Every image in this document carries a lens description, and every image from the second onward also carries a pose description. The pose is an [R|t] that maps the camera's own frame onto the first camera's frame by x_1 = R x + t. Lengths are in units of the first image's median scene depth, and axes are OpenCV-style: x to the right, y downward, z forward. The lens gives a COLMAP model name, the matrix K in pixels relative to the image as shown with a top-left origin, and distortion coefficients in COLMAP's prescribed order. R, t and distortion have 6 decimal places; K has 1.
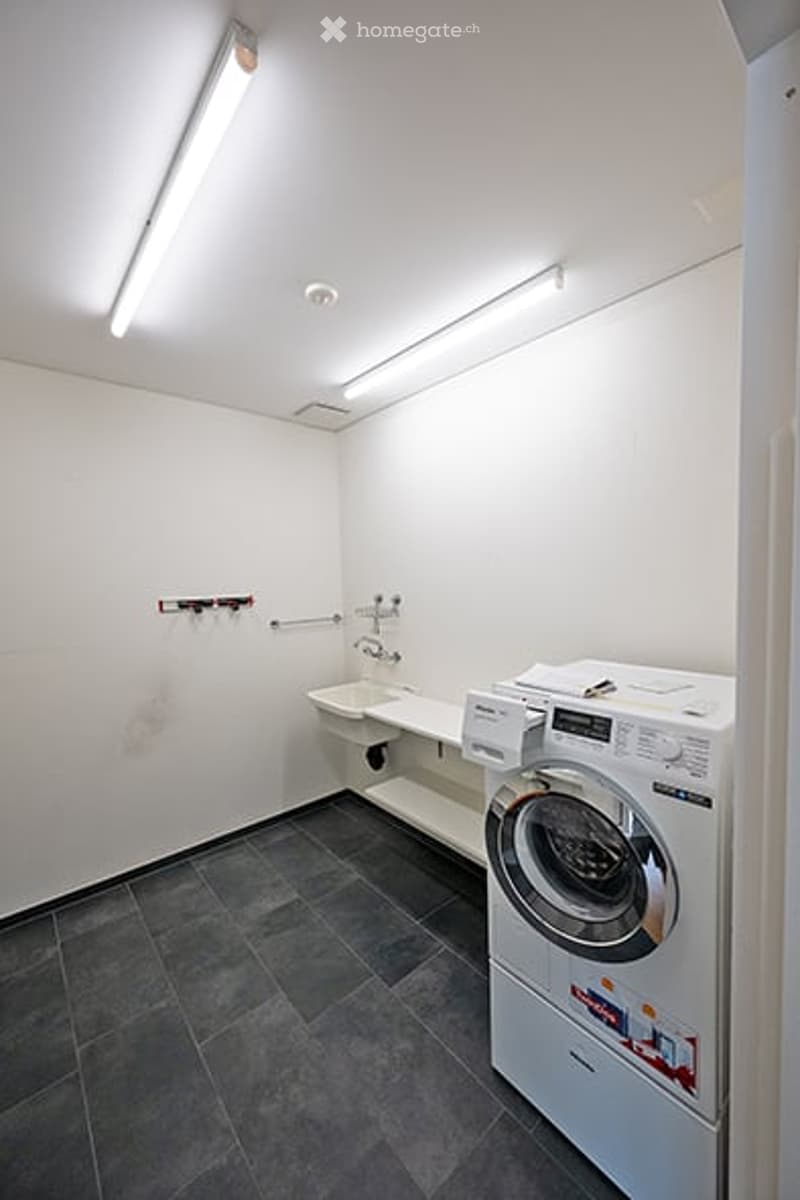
lens RADIAL K [[469.5, 0, 402.2], [0, 469.5, 601.2], [0, 0, 1]] dist [0.001044, 0.000458]
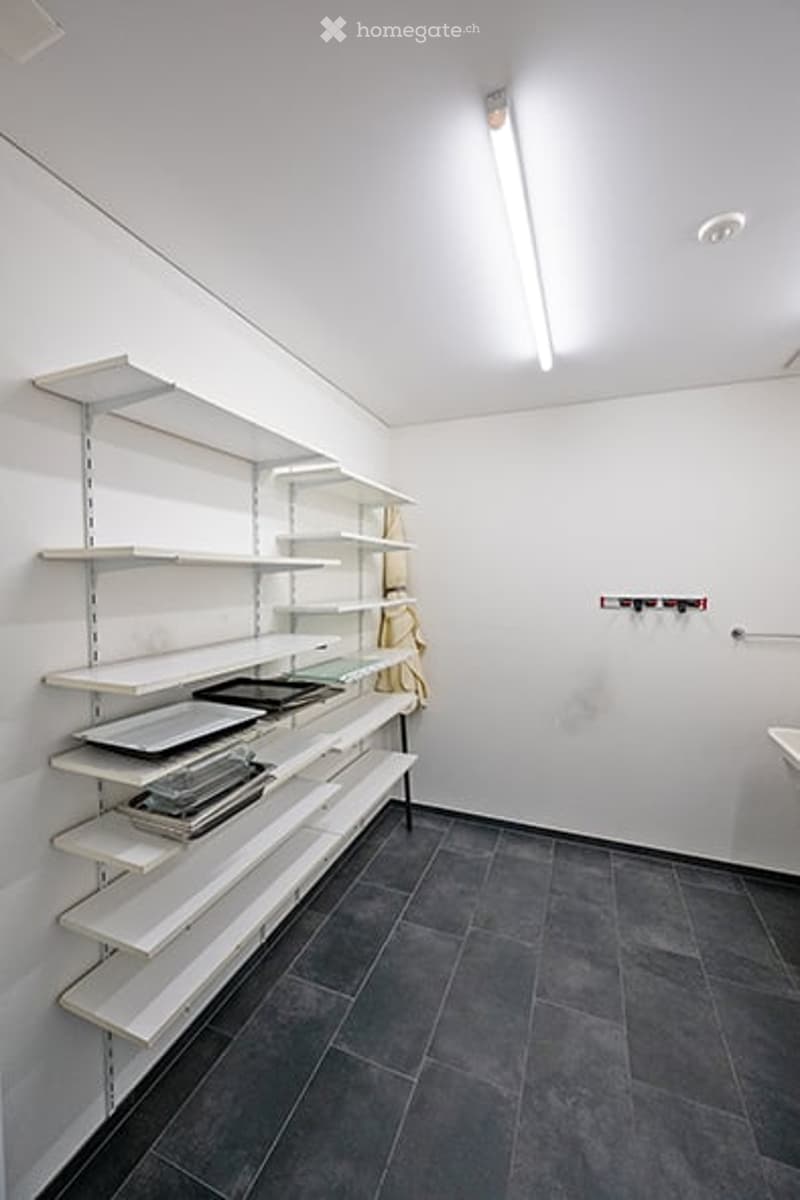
lens RADIAL K [[469.5, 0, 402.3], [0, 469.5, 598.3], [0, 0, 1]] dist [0.001044, 0.000458]
pose [[0.464659, 0.060832, -0.883398, 0.222002], [-0.058150, 0.997580, 0.038109, -0.013159], [0.883579, 0.033662, 0.467072, 0.111283]]
